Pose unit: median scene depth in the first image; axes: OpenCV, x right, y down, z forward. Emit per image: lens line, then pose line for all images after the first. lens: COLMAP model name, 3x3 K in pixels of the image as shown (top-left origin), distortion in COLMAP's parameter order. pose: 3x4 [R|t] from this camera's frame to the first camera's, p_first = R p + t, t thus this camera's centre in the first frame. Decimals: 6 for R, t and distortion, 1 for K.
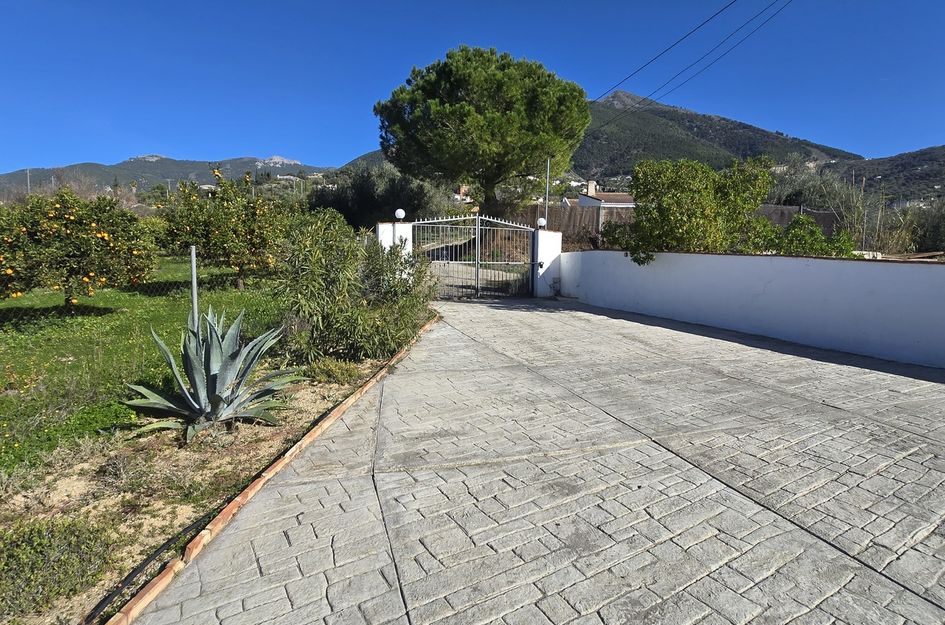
lens RADIAL K [[526.5, 0, 472.7], [0, 526.5, 314.0], [0, 0, 1]] dist [0.001910, 0.000867]
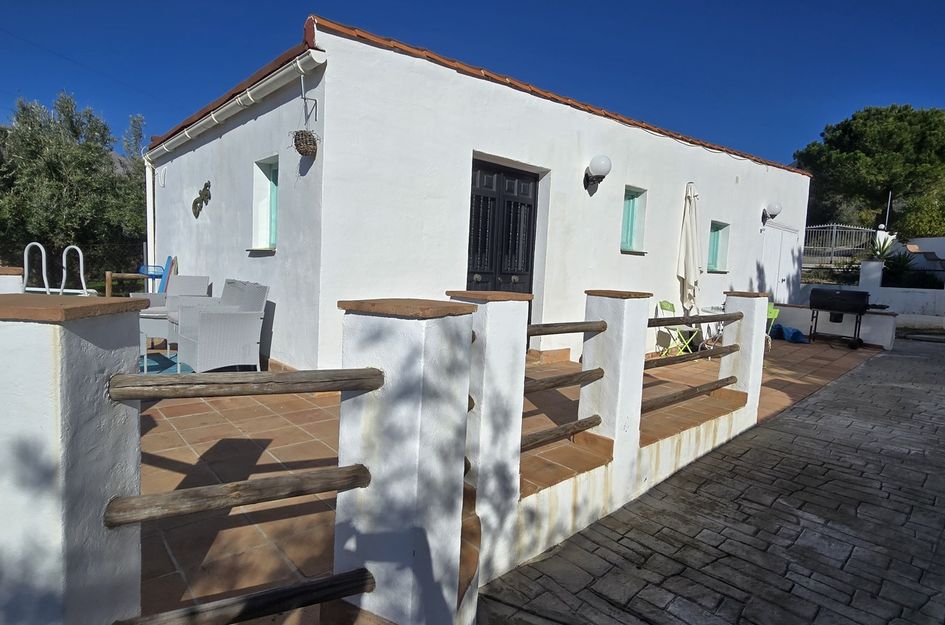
lens RADIAL K [[526.5, 0, 470.9], [0, 526.5, 311.5], [0, 0, 1]] dist [0.001910, 0.000867]
pose [[0.733731, 0.078602, -0.674879, 0.218433], [-0.099269, 0.995029, 0.007963, 0.155793], [0.672149, 0.061152, 0.737886, -0.817736]]
